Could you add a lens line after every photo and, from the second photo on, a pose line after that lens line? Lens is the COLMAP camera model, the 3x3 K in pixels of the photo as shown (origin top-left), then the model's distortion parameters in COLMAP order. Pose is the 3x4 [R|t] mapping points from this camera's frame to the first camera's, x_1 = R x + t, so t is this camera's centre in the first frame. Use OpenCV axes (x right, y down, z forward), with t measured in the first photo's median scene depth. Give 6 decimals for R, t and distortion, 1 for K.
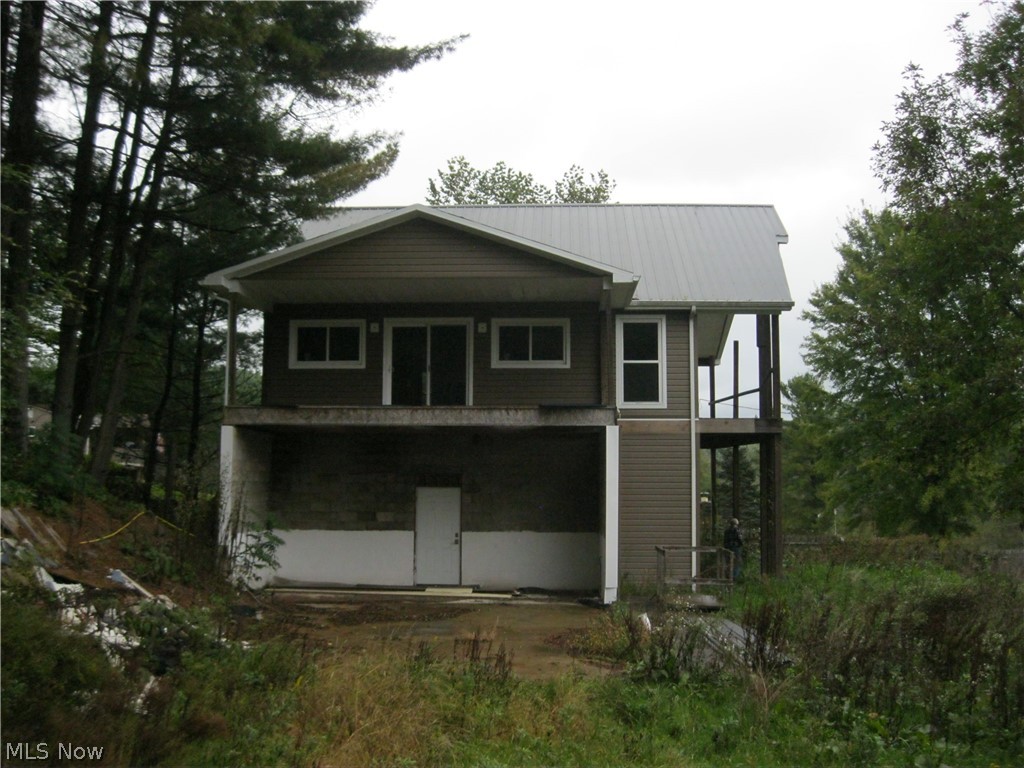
lens RADIAL K [[1053.0, 0, 511.5], [0, 1053.0, 402.0], [0, 0, 1]] dist [-0.121736, -0.004000]
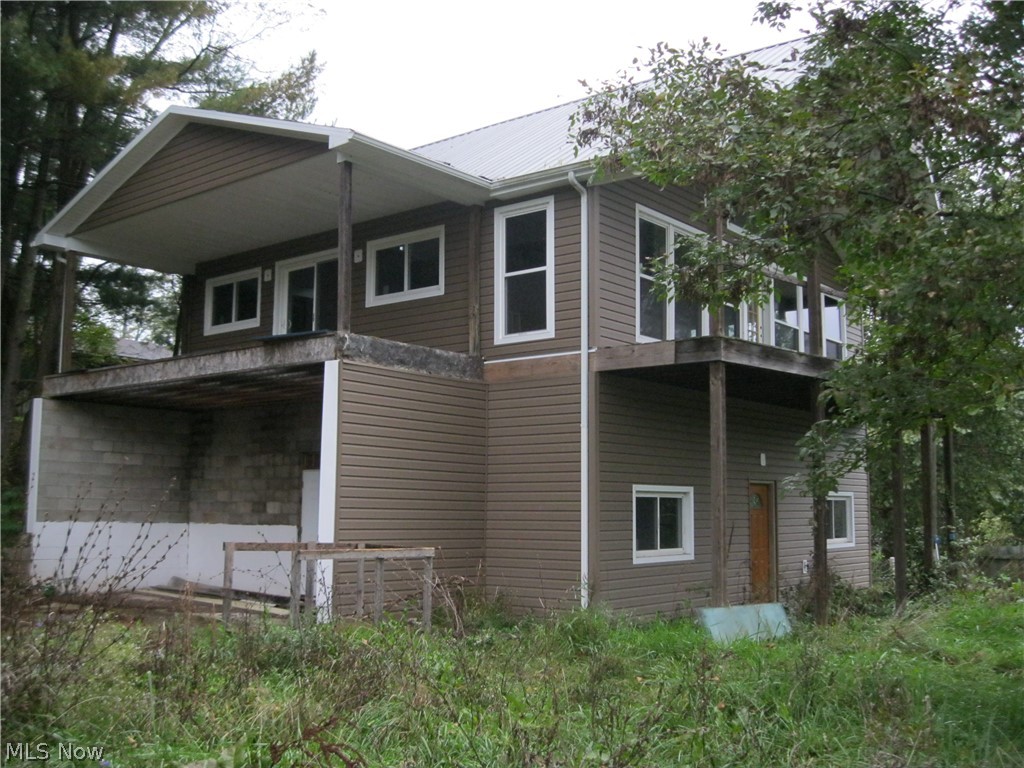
lens RADIAL K [[1053.0, 0, 511.5], [0, 1053.0, 402.0], [0, 0, 1]] dist [-0.121736, -0.004000]
pose [[0.815134, -0.060214, -0.576134, 0.492978], [0.043104, 0.998130, -0.043333, 0.071777], [0.577666, 0.010489, 0.816206, 0.458531]]
